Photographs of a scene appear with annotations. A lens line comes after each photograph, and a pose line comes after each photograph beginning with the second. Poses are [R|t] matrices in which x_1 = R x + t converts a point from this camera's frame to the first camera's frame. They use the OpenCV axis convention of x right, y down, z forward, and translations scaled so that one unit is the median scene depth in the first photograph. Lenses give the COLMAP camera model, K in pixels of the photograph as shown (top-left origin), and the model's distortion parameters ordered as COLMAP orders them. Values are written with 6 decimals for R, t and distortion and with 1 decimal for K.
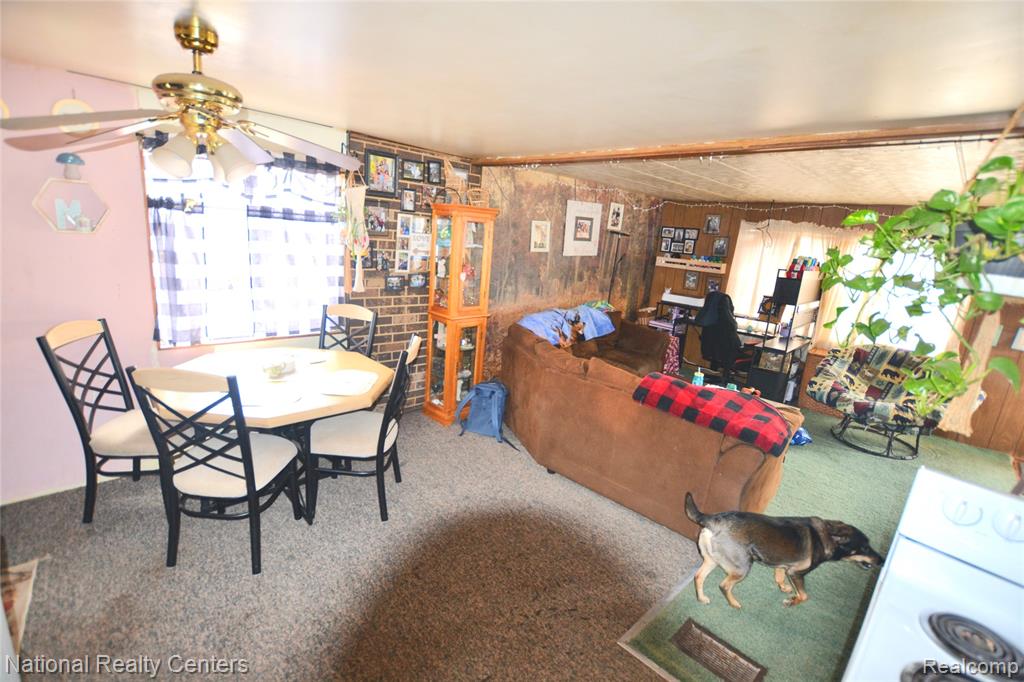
lens RADIAL K [[458.2, 0, 509.0], [0, 458.2, 341.9], [0, 0, 1]] dist [-0.033477, 0.006532]
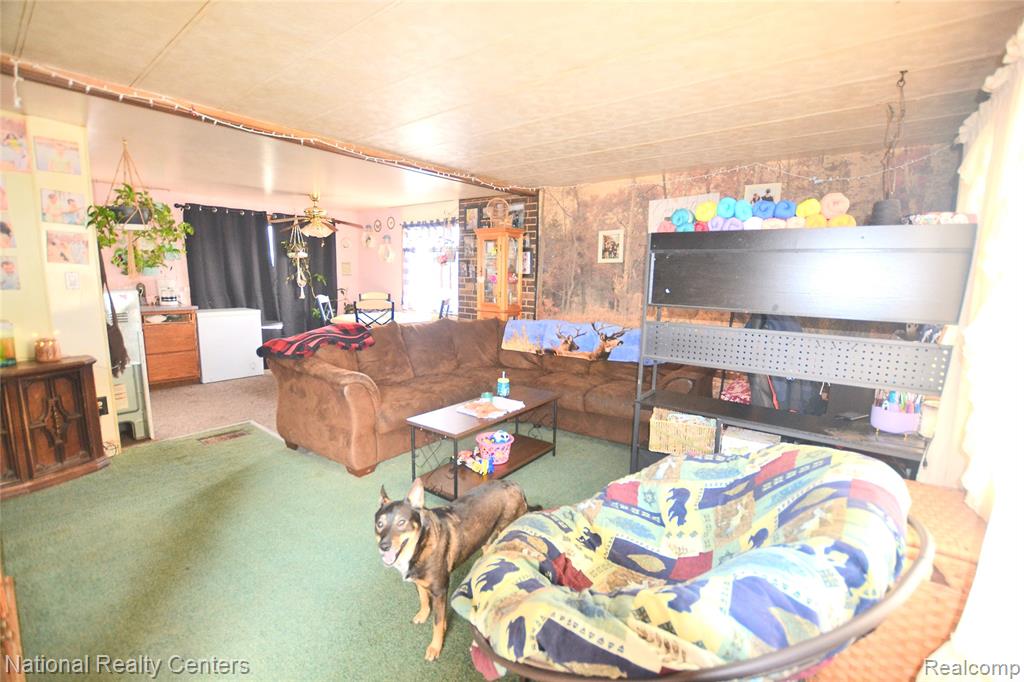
lens RADIAL K [[458.2, 0, 511.0], [0, 458.2, 342.7], [0, 0, 1]] dist [-0.033477, 0.006532]
pose [[0.123351, 0.068226, -0.990015, 1.169380], [-0.243264, 0.969274, 0.036487, -0.025698], [0.962085, 0.236334, 0.136158, 0.847683]]
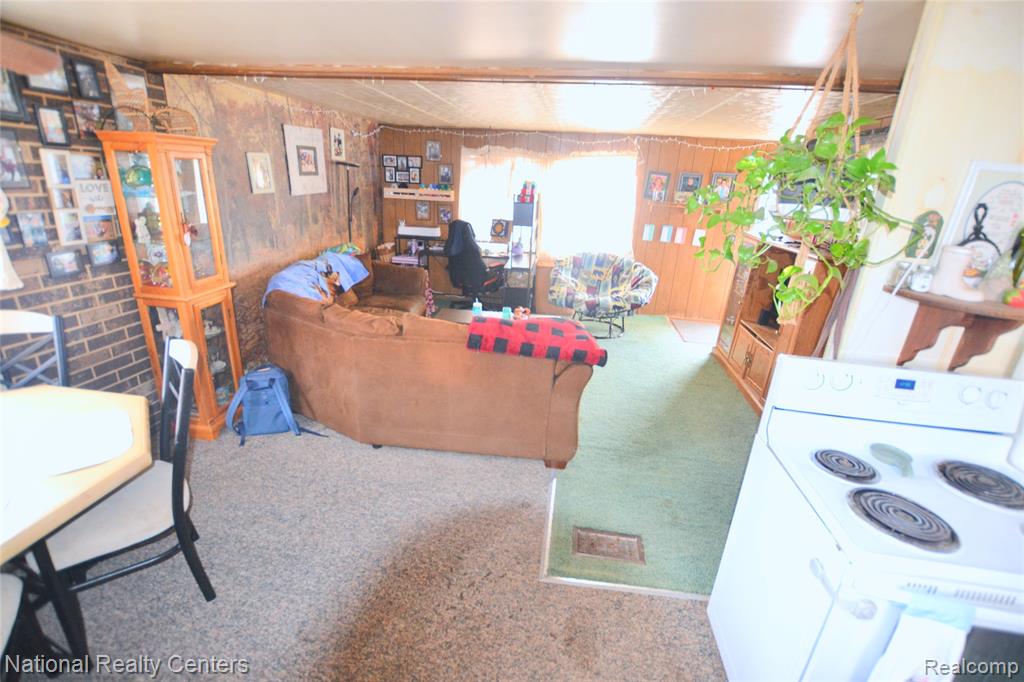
lens RADIAL K [[458.2, 0, 511.3], [0, 458.2, 343.2], [0, 0, 1]] dist [-0.033477, 0.006532]
pose [[0.785078, -0.249485, 0.566930, -0.128046], [0.158623, 0.965752, 0.205332, -0.044350], [-0.598741, -0.071273, 0.797765, 0.110623]]
